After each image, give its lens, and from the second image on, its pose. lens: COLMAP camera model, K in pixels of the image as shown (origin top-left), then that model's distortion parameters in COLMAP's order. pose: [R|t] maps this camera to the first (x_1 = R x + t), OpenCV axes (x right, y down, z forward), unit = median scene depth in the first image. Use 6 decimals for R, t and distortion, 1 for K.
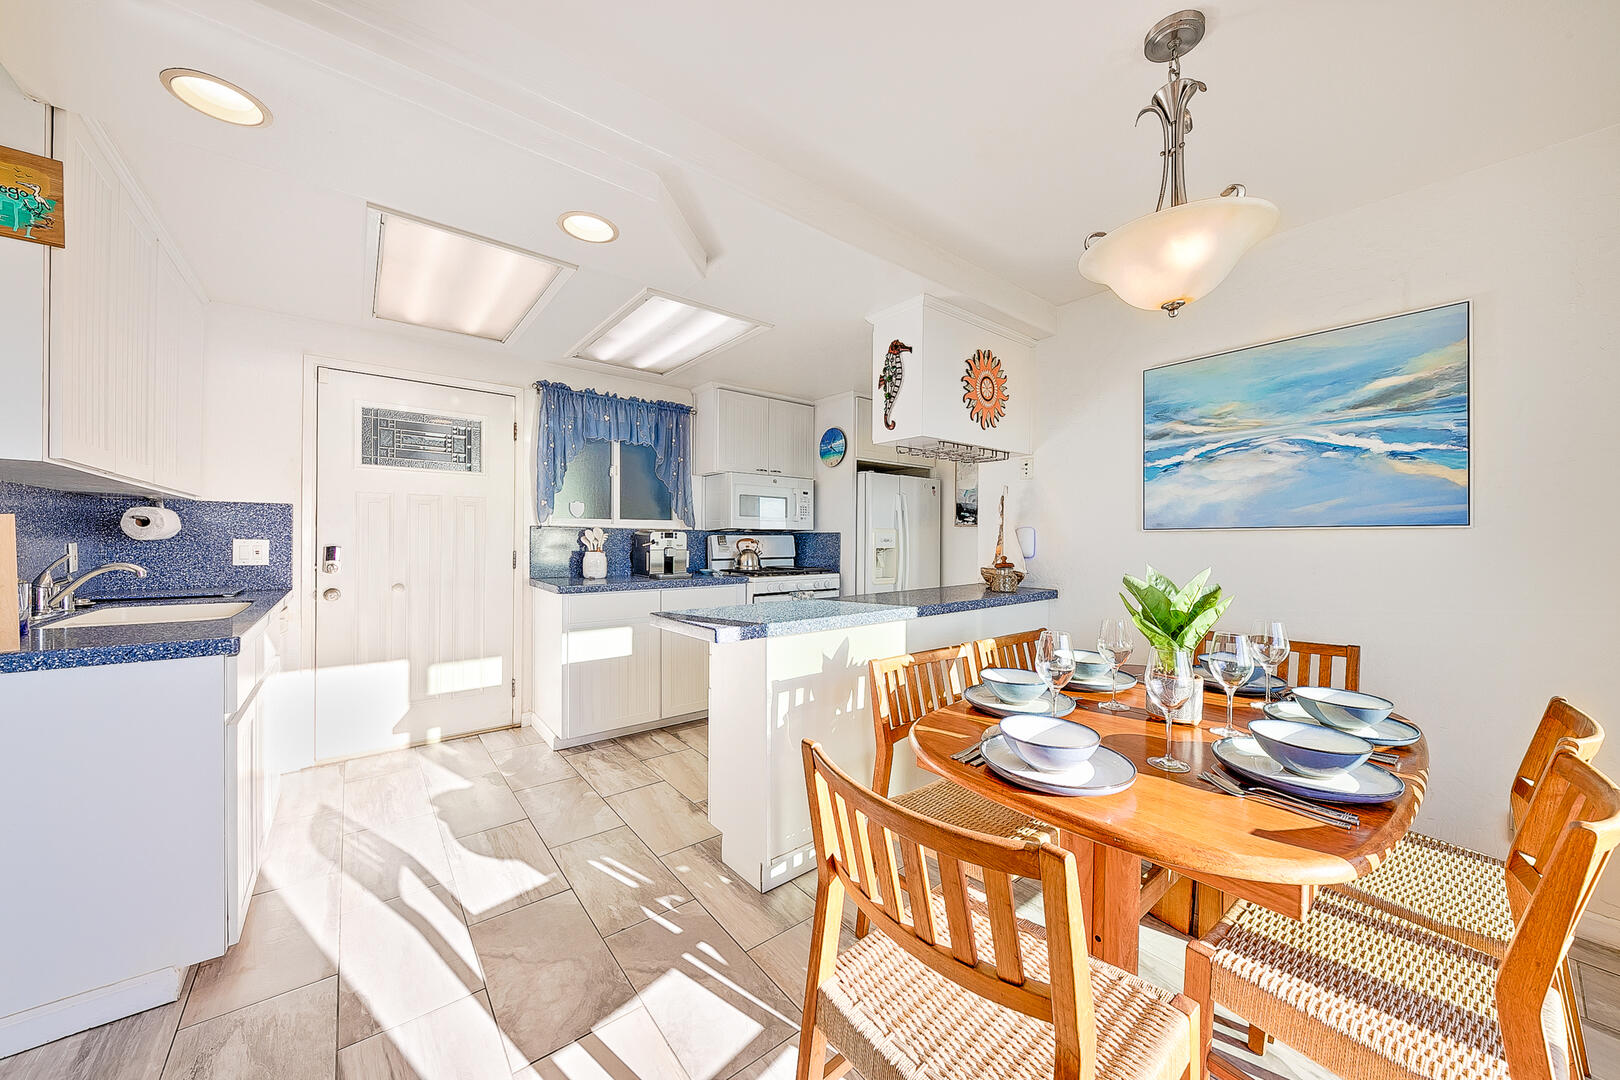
lens RADIAL K [[565.4, 0, 810.0], [0, 565.4, 540.0], [0, 0, 1]] dist [0.000217, 0.000007]
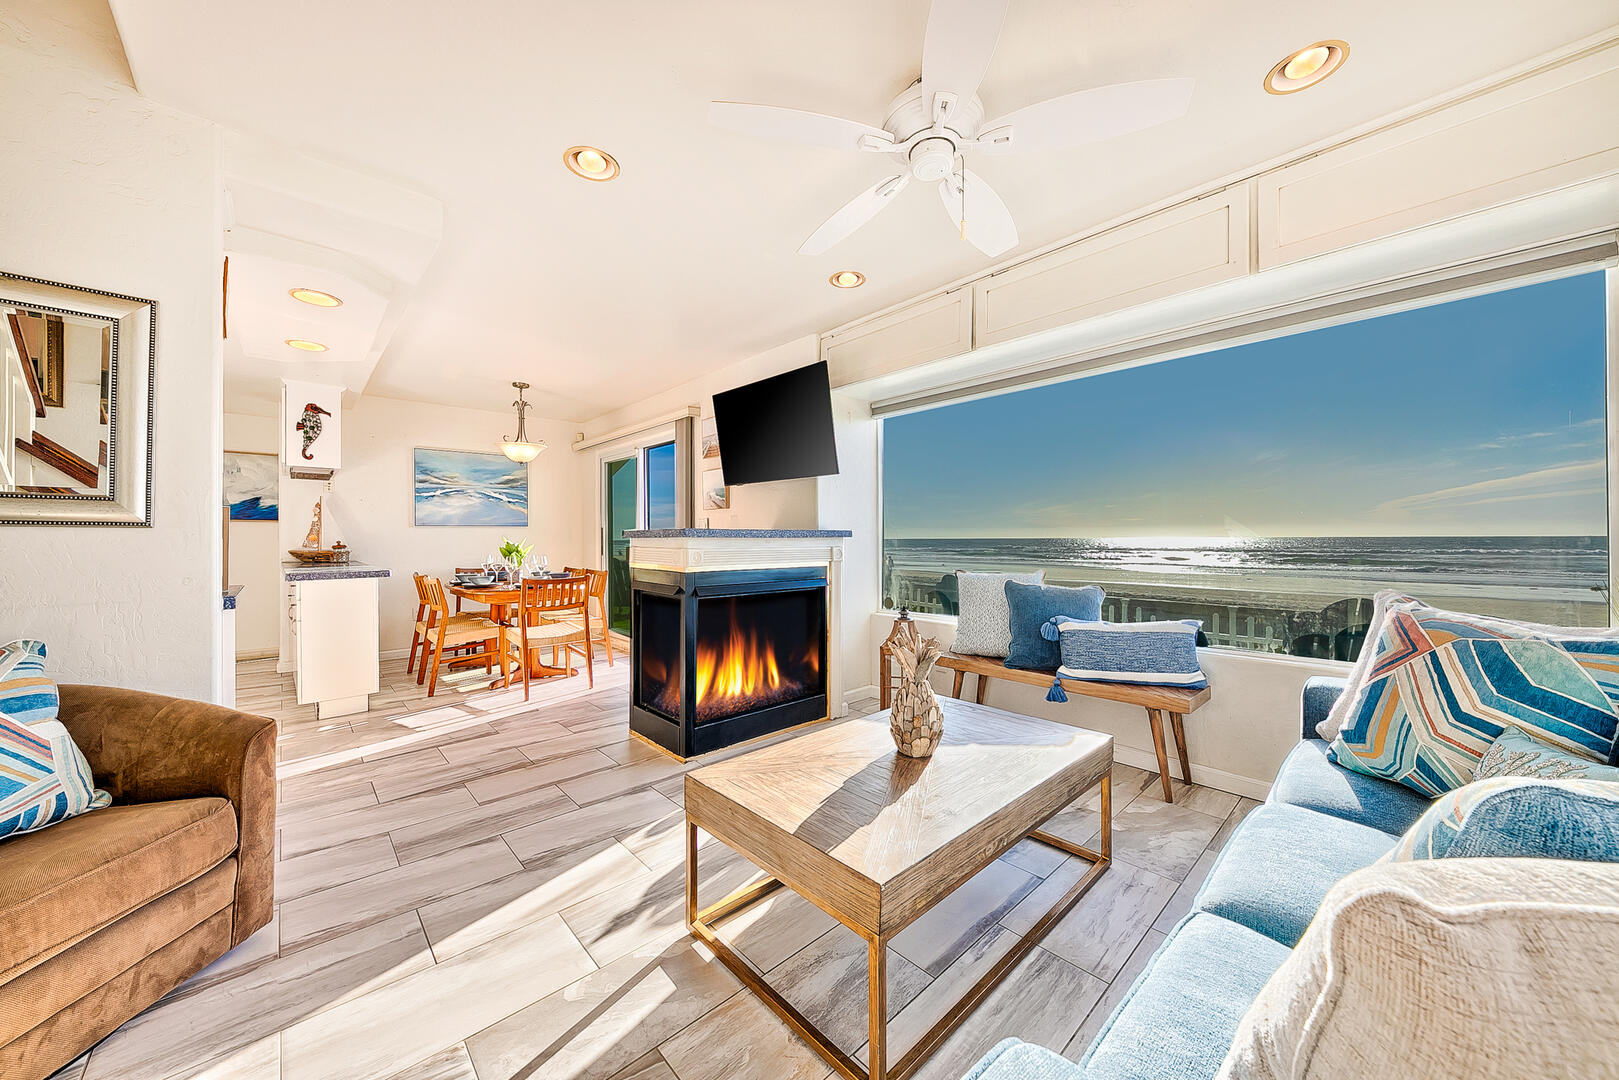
lens RADIAL K [[565.1, 0, 809.5], [0, 565.1, 540.0], [0, 0, 1]] dist [0.000217, 0.000007]
pose [[-0.067056, -0.008517, 0.997713, -1.514251], [0.008870, 0.999919, 0.009132, 0.025438], [-0.997710, 0.009462, -0.066975, -0.274931]]
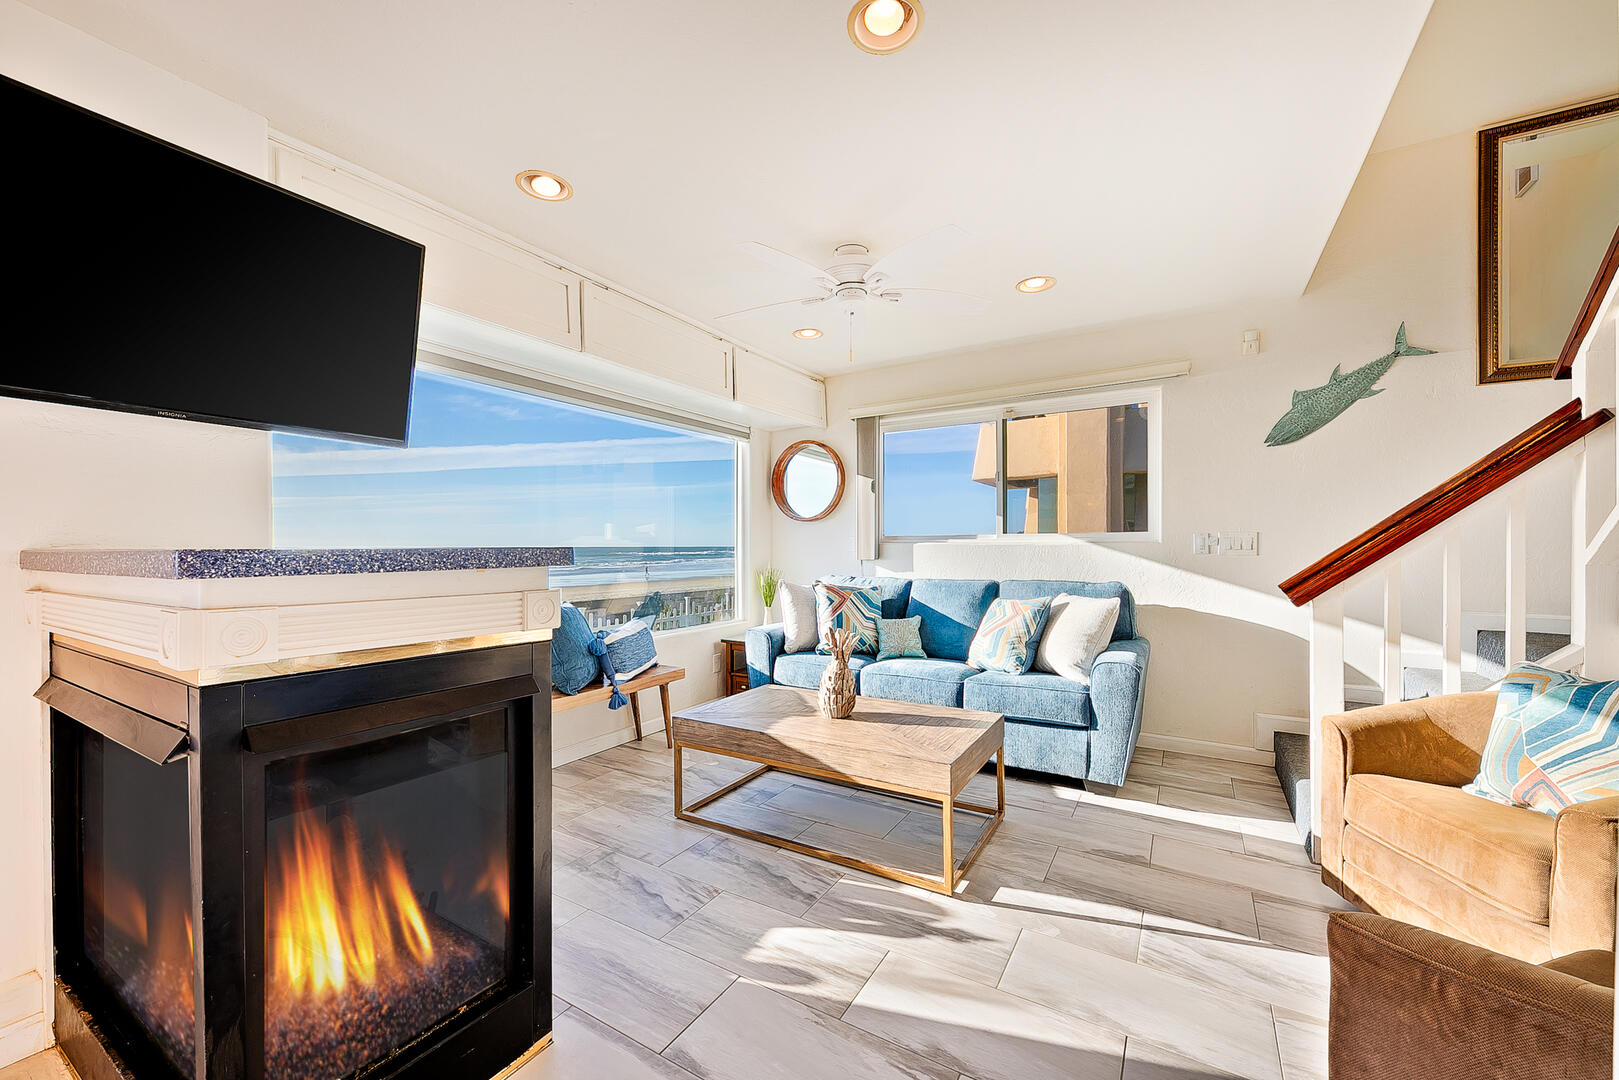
lens RADIAL K [[626.5, 0, 813.1], [0, 626.5, 553.4], [0, 0, 1]] dist [0.001513, 0.000064]
pose [[-0.939821, -0.000763, -0.341667, -0.480084], [-0.005705, 0.999893, 0.013458, 0.009163], [0.341620, 0.014598, -0.939725, 0.486558]]
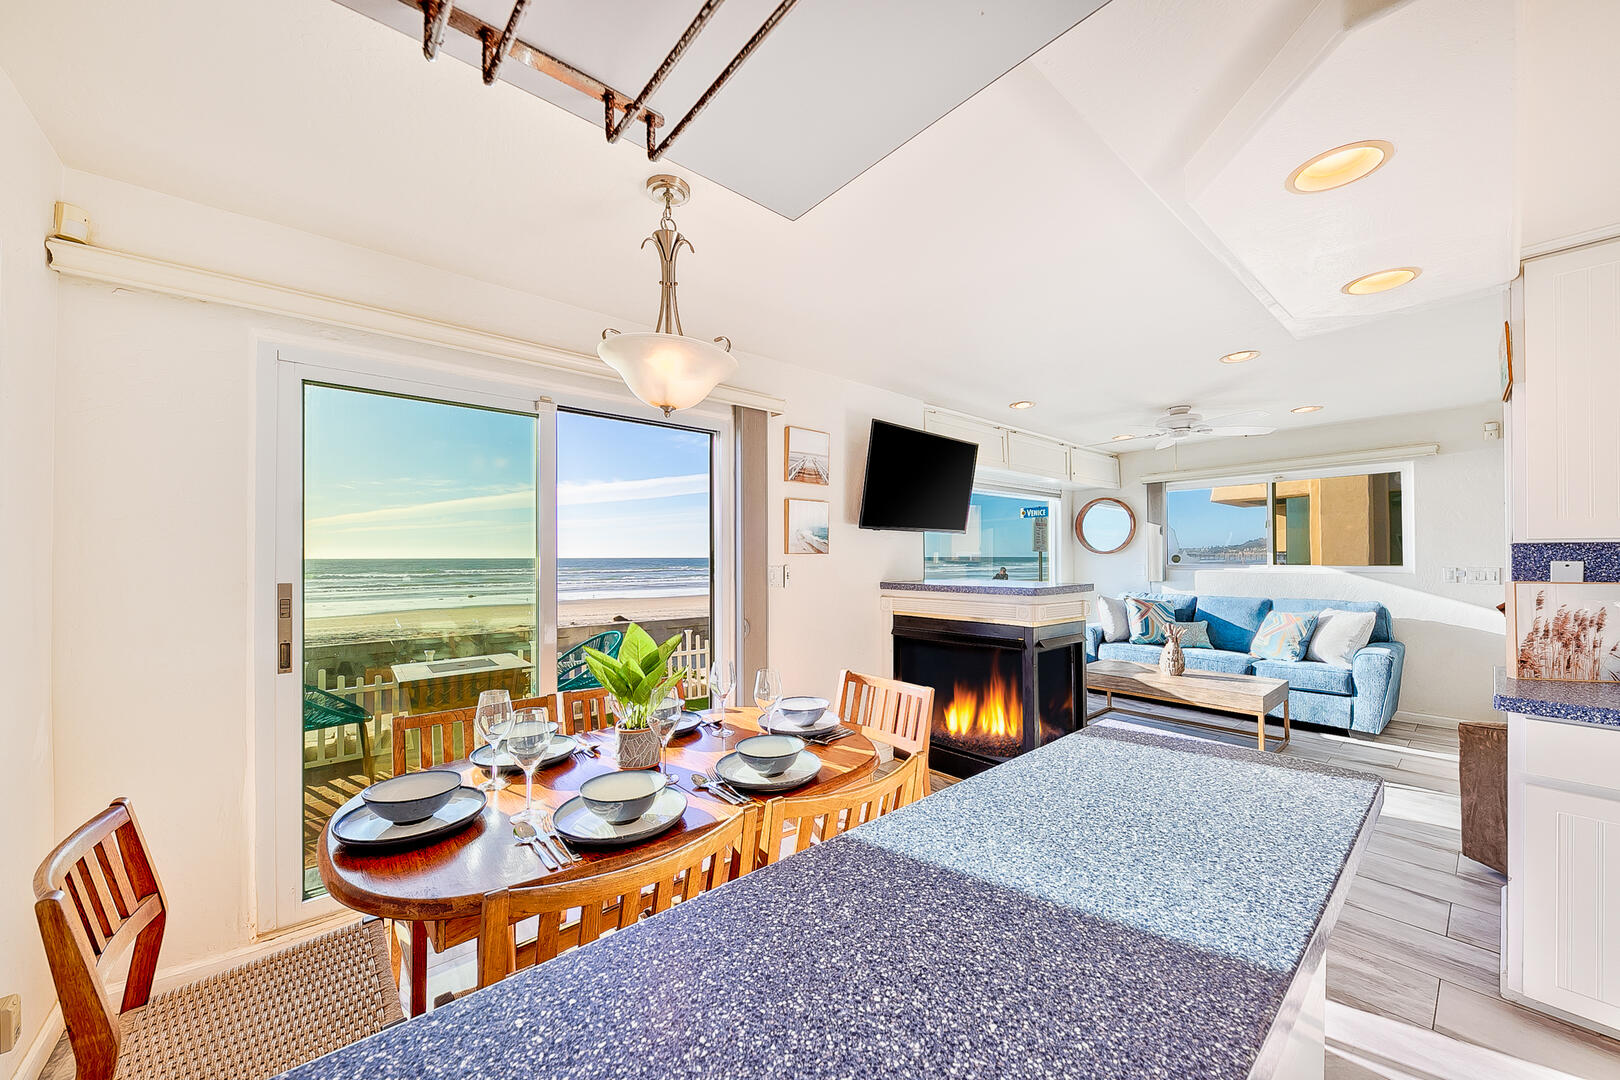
lens RADIAL K [[583.4, 0, 827.0], [0, 583.4, 559.3], [0, 0, 1]] dist [0.047118, -0.018300]
pose [[-0.998747, -0.003780, -0.049905, 0.191962], [-0.004256, 0.999947, 0.009420, -0.053074], [0.049867, 0.009621, -0.998710, 1.168142]]
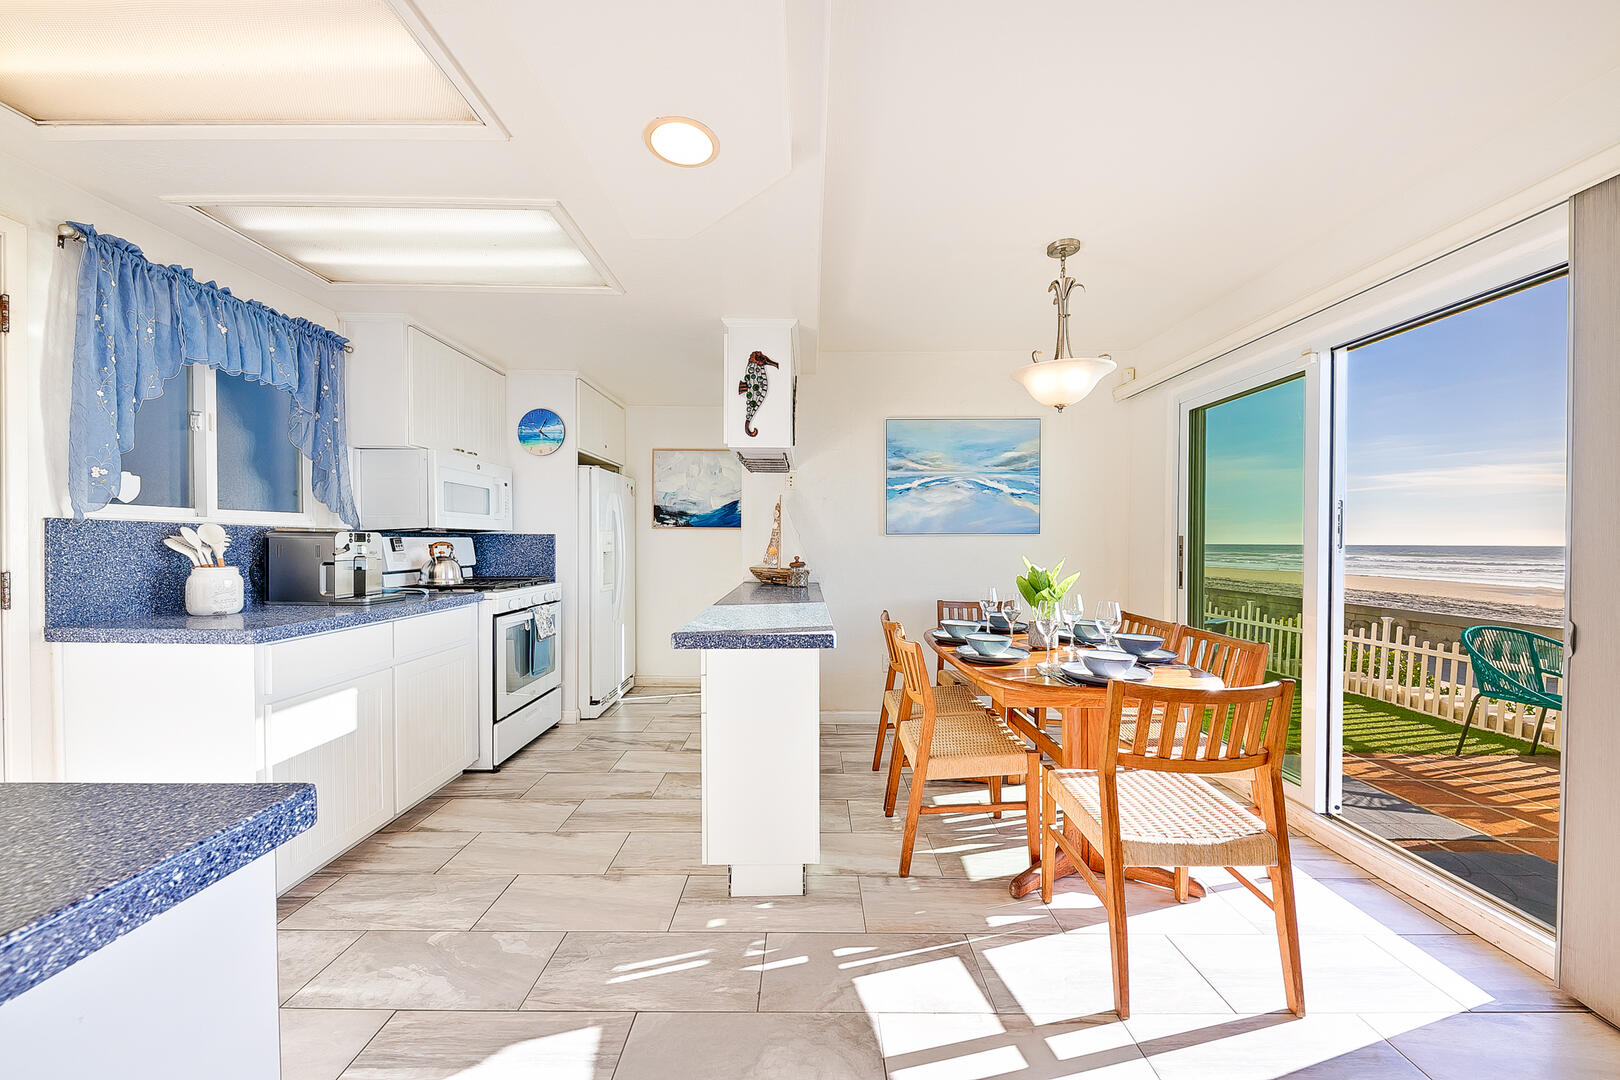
lens RADIAL K [[579.0, 0, 815.1], [0, 579.0, 545.6], [0, 0, 1]] dist [0.000294, -0.000010]
pose [[0.623738, -0.008882, 0.781583, -0.620123], [0.003759, 0.999958, 0.008363, -0.003001], [-0.781625, -0.002278, 0.623745, 0.247049]]
